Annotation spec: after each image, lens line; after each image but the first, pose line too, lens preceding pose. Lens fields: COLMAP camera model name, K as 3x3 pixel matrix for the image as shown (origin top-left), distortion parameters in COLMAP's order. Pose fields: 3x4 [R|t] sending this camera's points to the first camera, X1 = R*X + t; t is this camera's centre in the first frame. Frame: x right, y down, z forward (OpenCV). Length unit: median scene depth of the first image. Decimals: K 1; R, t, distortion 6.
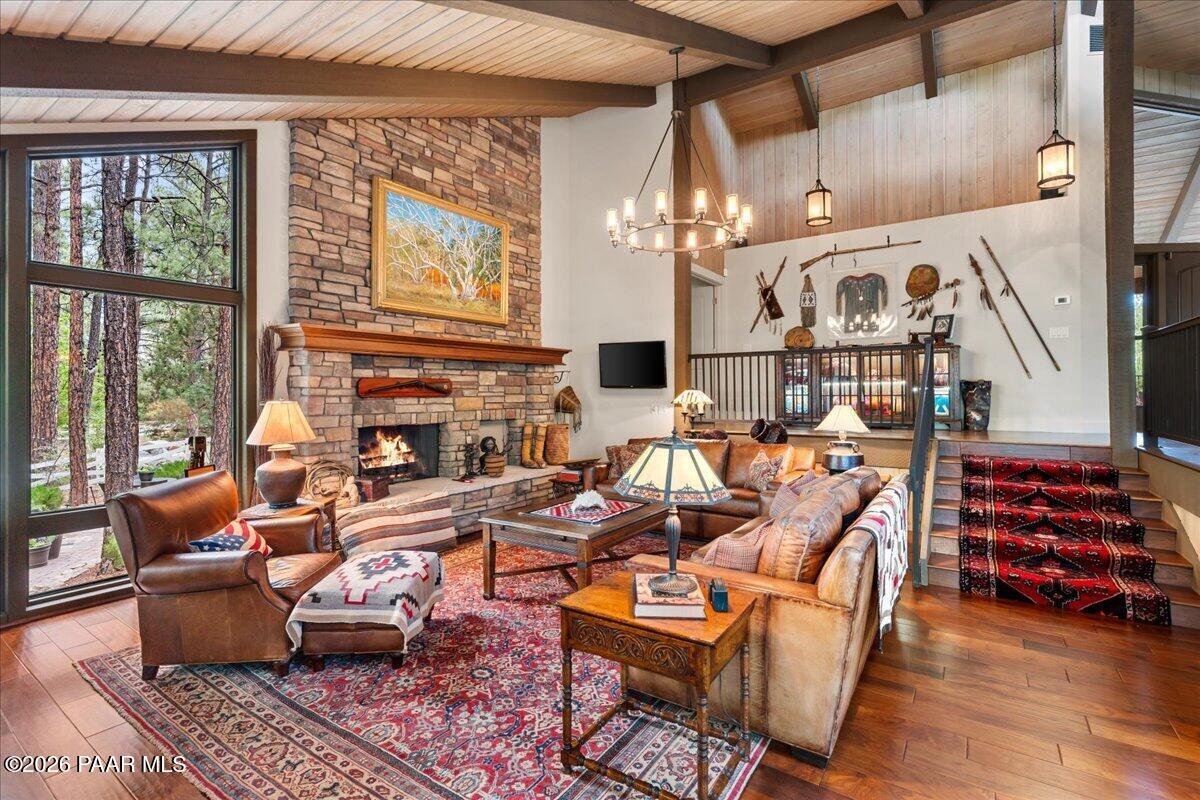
lens RADIAL K [[552.9, 0, 603.2], [0, 552.9, 387.3], [0, 0, 1]] dist [-0.000134, 0.000098]
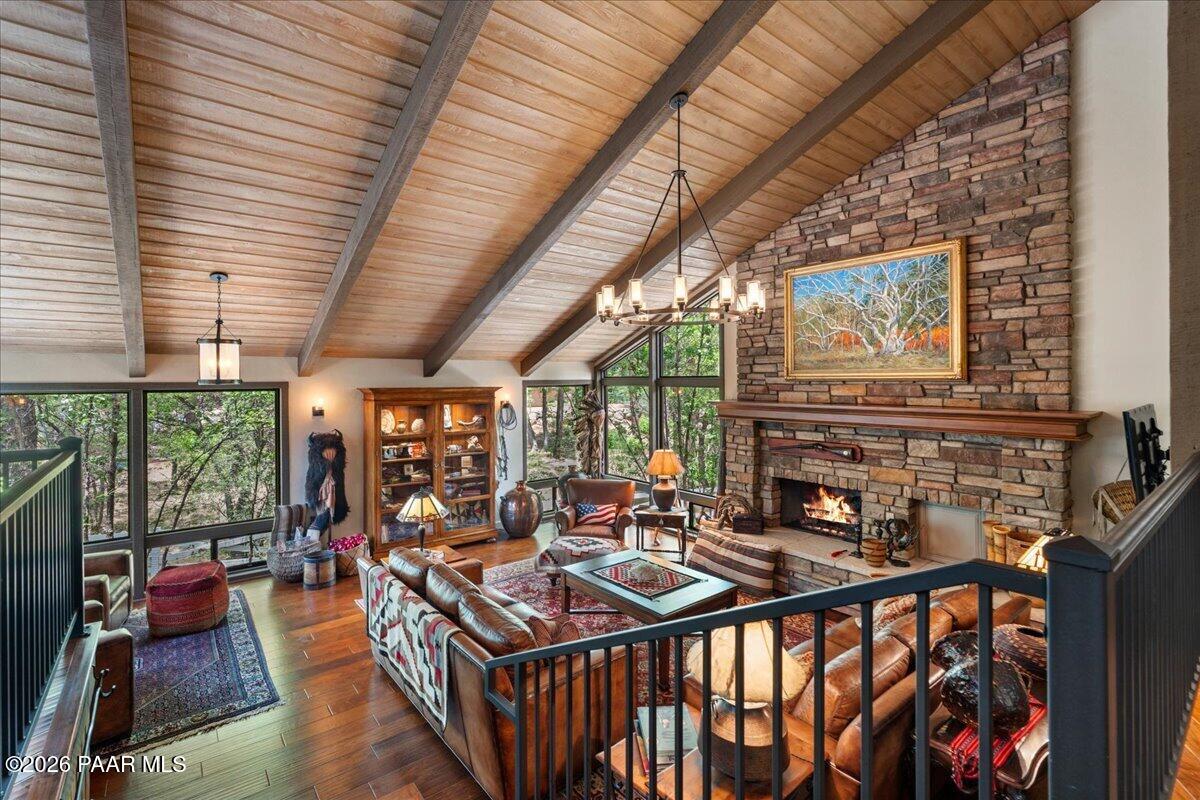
lens RADIAL K [[545.0, 0, 597.8], [0, 545.0, 383.8], [0, 0, 1]] dist [-0.002019, -0.000006]
pose [[-0.294680, 0.010994, -0.955533, 0.775517], [0.010211, 0.999913, 0.008356, -0.138478], [0.955542, -0.007294, -0.294766, 0.888710]]
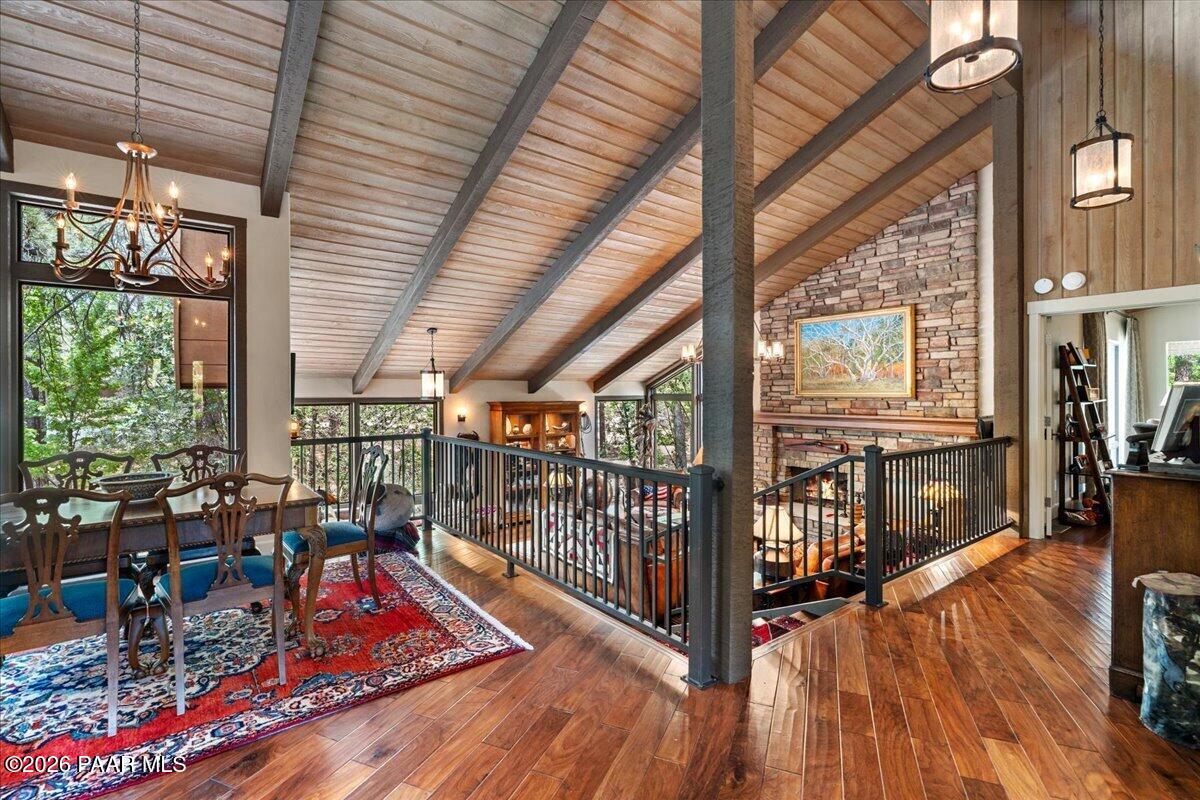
lens RADIAL K [[539.0, 0, 598.6], [0, 539.0, 396.8], [0, 0, 1]] dist [-0.001665, -0.000101]
pose [[-0.313313, 0.009822, -0.949599, 1.247311], [0.007353, 0.999942, 0.007916, -0.150166], [0.949621, -0.004502, -0.313367, 0.875416]]
